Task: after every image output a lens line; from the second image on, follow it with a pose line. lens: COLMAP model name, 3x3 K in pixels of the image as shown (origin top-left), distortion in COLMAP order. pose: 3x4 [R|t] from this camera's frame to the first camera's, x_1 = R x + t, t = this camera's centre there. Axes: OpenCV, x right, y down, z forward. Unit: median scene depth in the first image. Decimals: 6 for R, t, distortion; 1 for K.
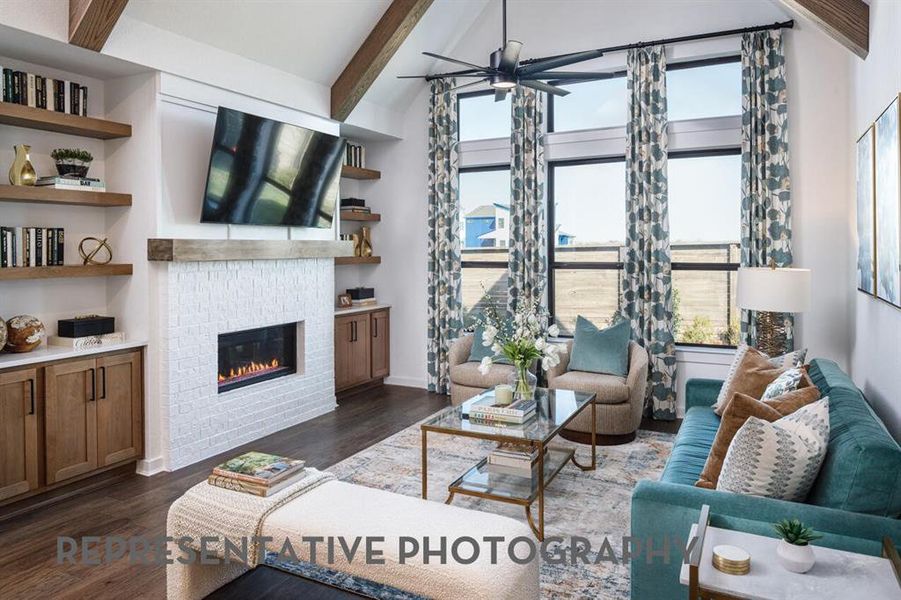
lens RADIAL K [[610.5, 0, 441.2], [0, 610.5, 246.6], [0, 0, 1]] dist [-0.007791, 0.015909]
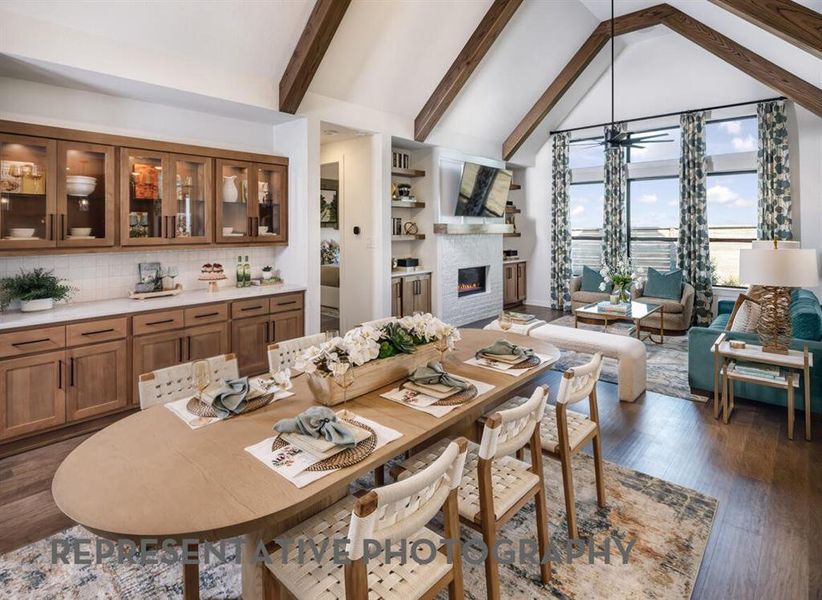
lens RADIAL K [[439.9, 0, 385.7], [0, 439.9, 225.5], [0, 0, 1]] dist [0.001082, -0.003942]
pose [[0.963199, 0.003714, -0.268764, -0.169511], [-0.004842, 0.999982, -0.003536, 0.000792], [0.268746, 0.004707, 0.963200, -0.441264]]
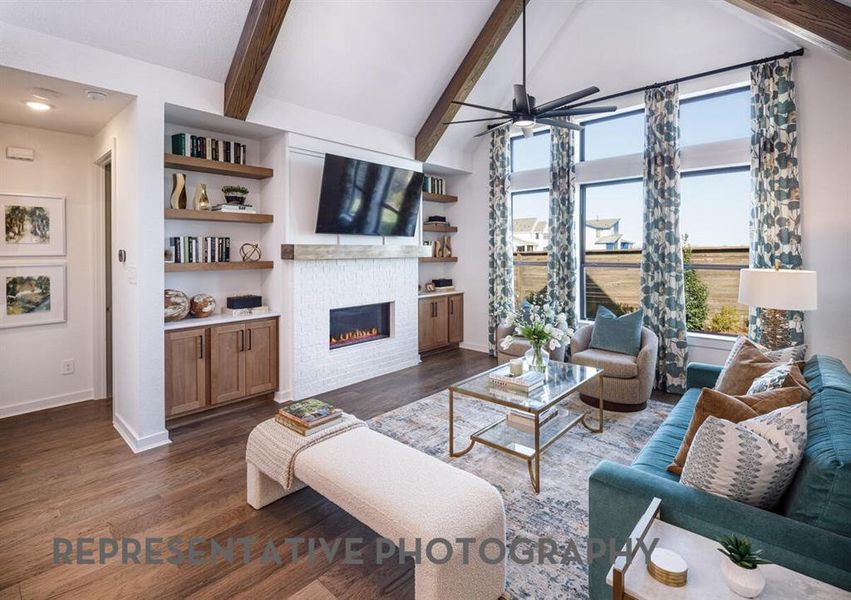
lens RADIAL K [[407.7, 0, 431.3], [0, 407.7, 250.1], [0, 0, 1]] dist [0.011882, -0.002665]
pose [[0.968925, 0.001468, -0.247352, 0.095255], [-0.001409, 0.999999, 0.000415, 0.000249], [0.247352, -0.000054, 0.968926, 0.092571]]
